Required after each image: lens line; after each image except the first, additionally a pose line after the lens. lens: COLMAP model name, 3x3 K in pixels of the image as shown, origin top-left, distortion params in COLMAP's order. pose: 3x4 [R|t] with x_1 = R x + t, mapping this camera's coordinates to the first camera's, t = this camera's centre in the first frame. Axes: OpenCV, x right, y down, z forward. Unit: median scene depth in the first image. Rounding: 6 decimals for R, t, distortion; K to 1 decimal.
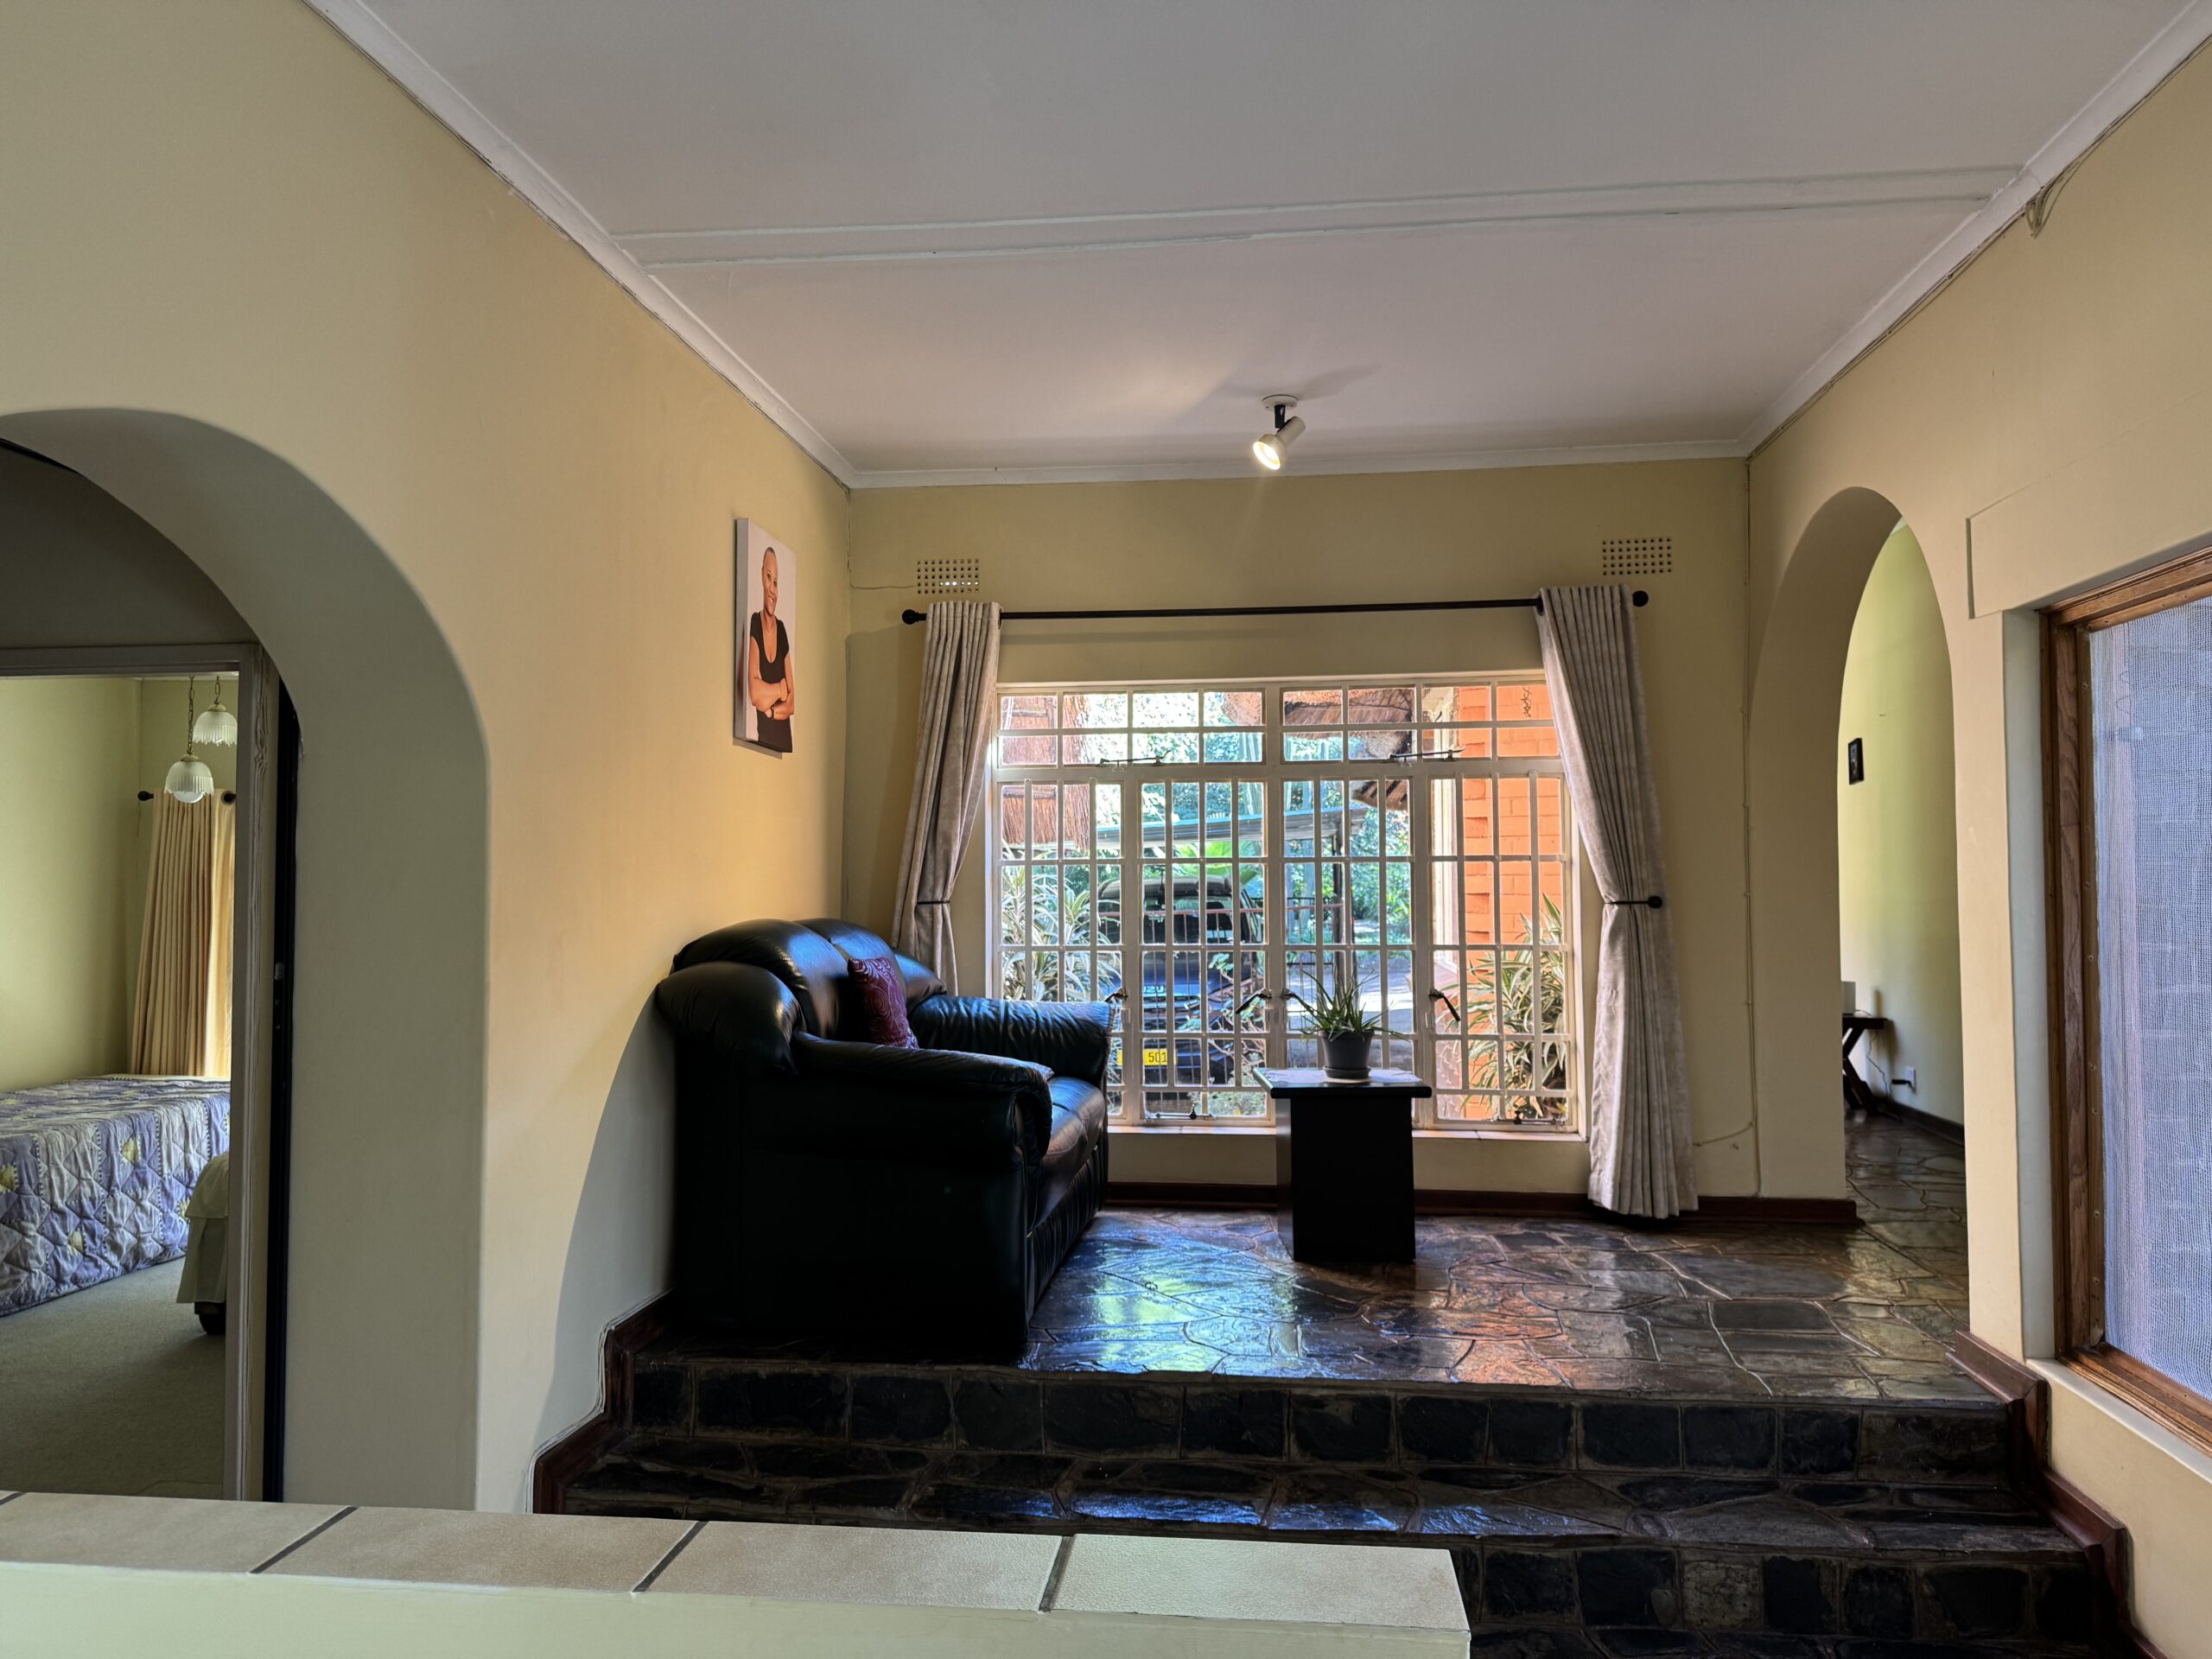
lens RADIAL K [[1548.2, 0, 1106.7], [0, 1548.2, 820.8], [0, 0, 1]] dist [0.003597, -0.005622]
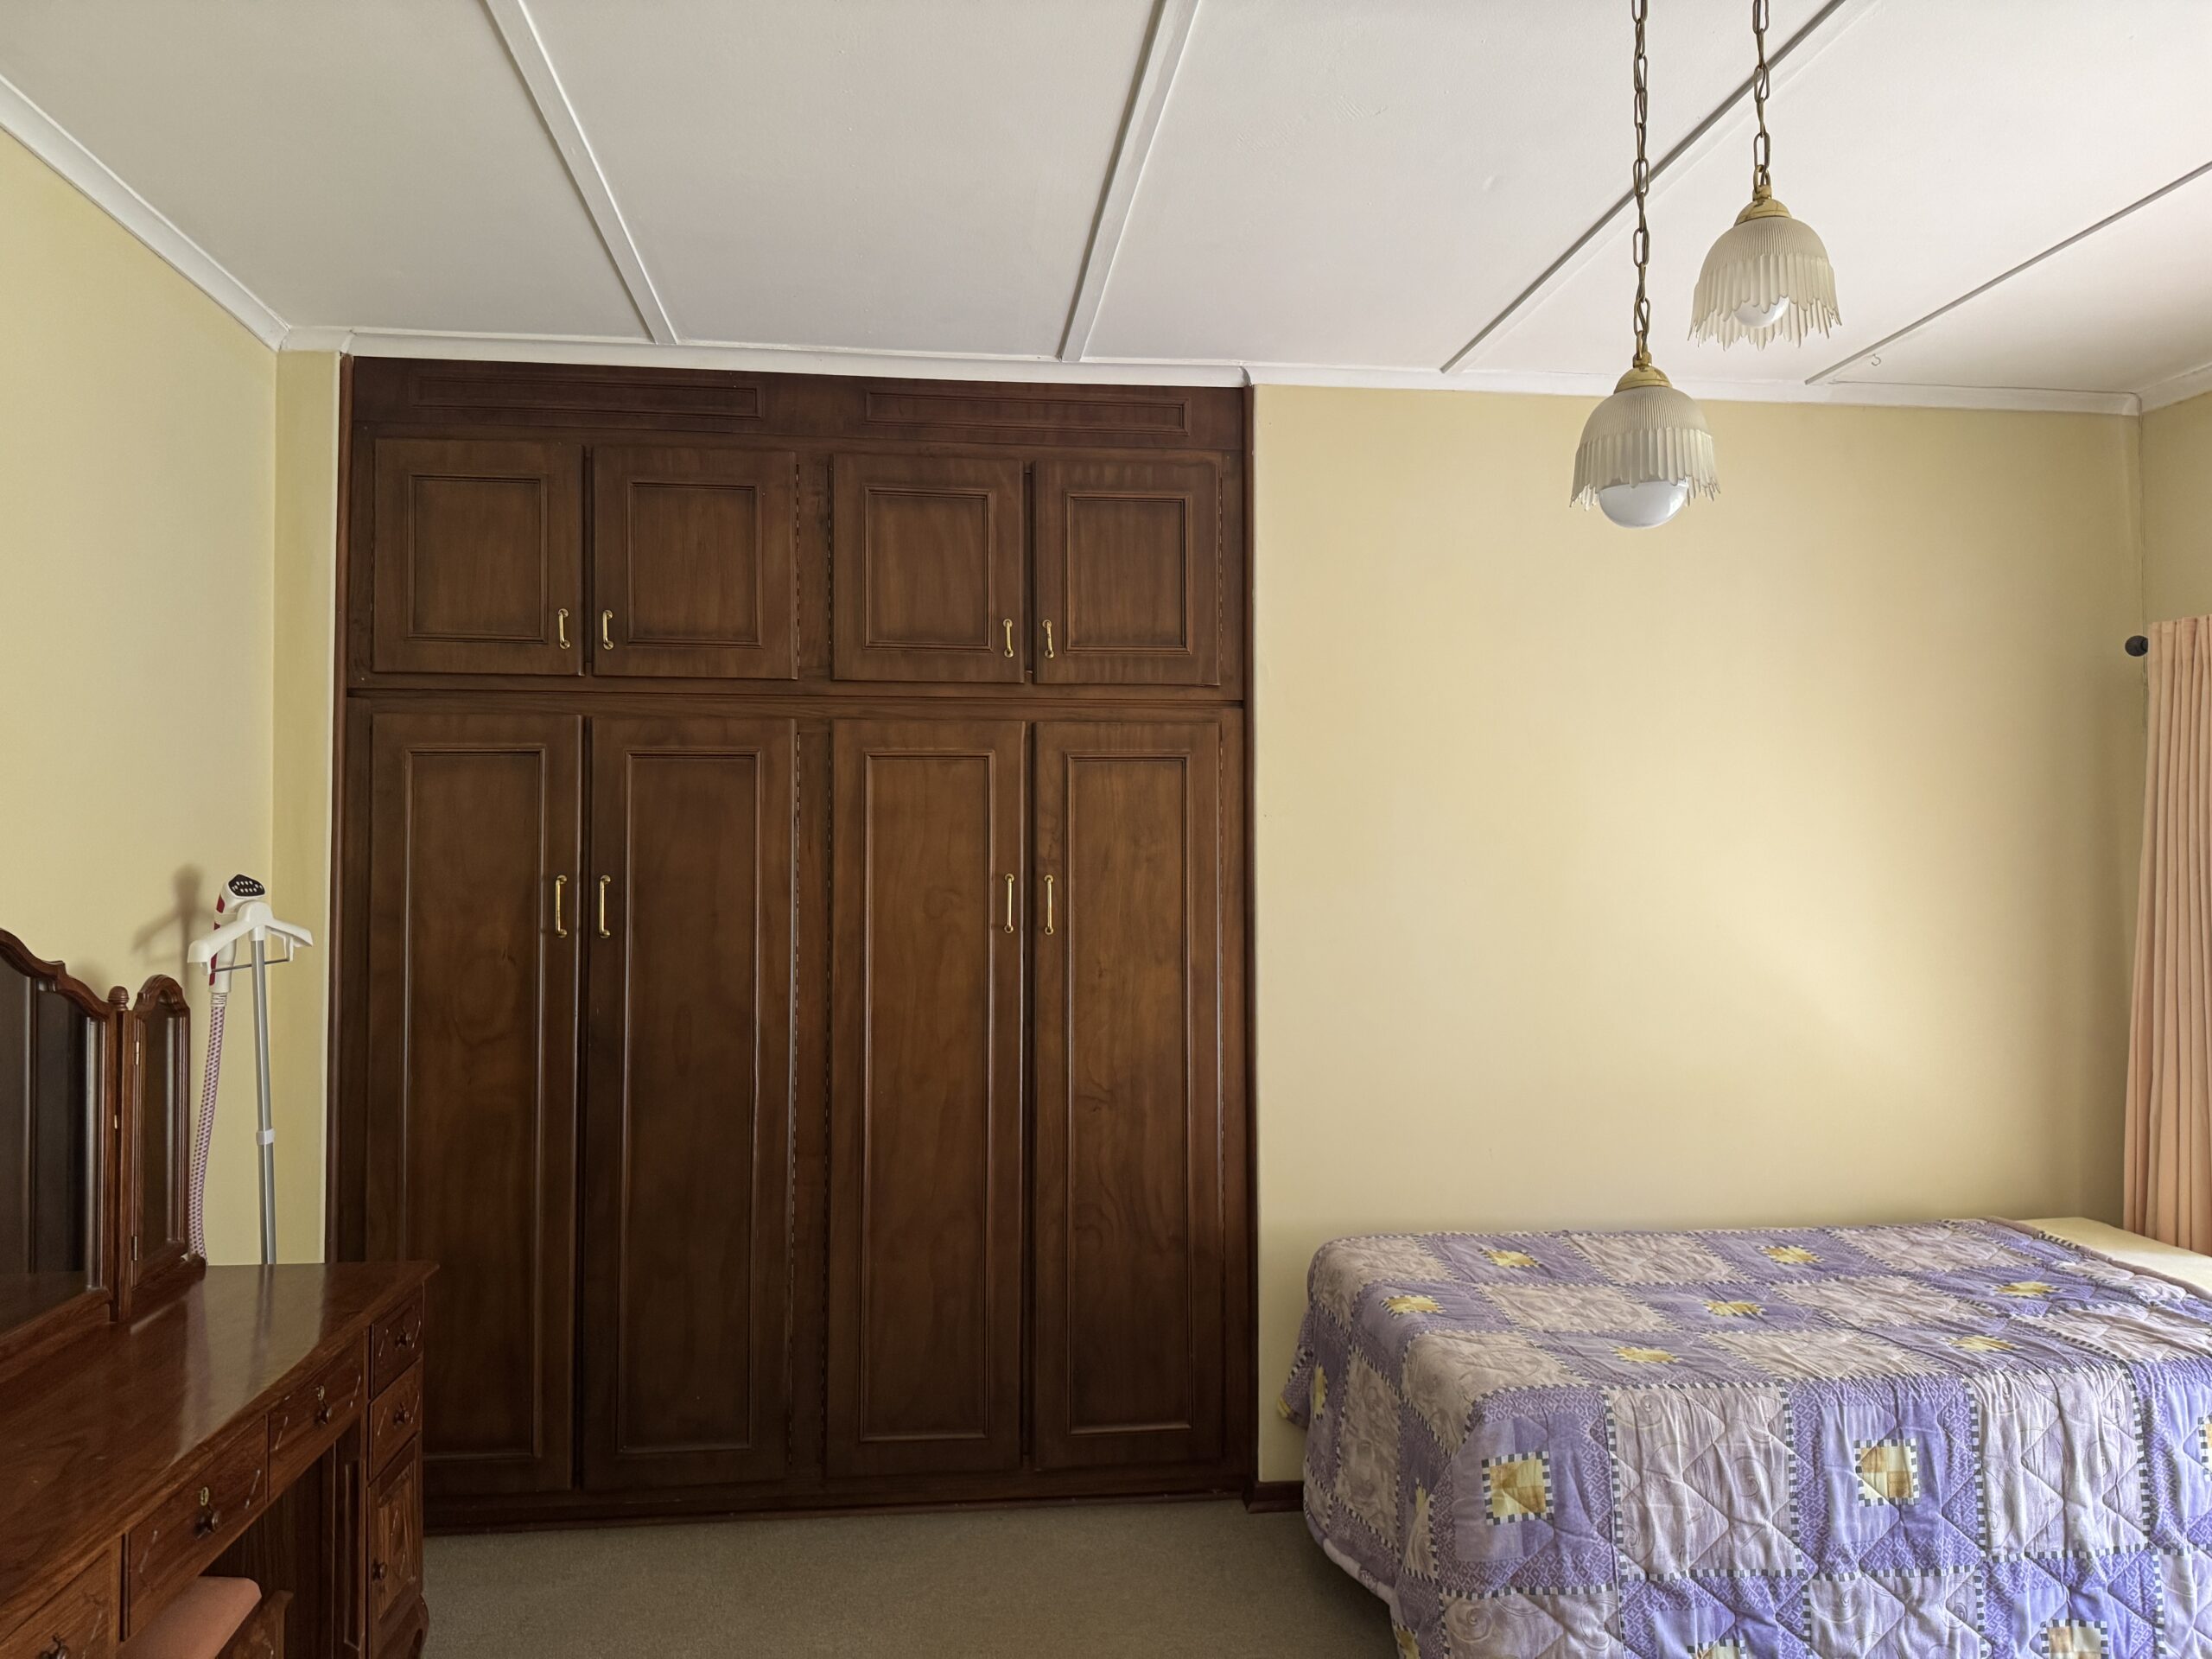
lens RADIAL K [[1548.2, 0, 1101.7], [0, 1548.2, 836.2], [0, 0, 1]] dist [0.003597, -0.005622]
pose [[0.223732, -0.012431, -0.974572, -0.288053], [0.037583, 0.999285, -0.004118, 0.042033], [0.973926, -0.035706, 0.224039, 0.738413]]
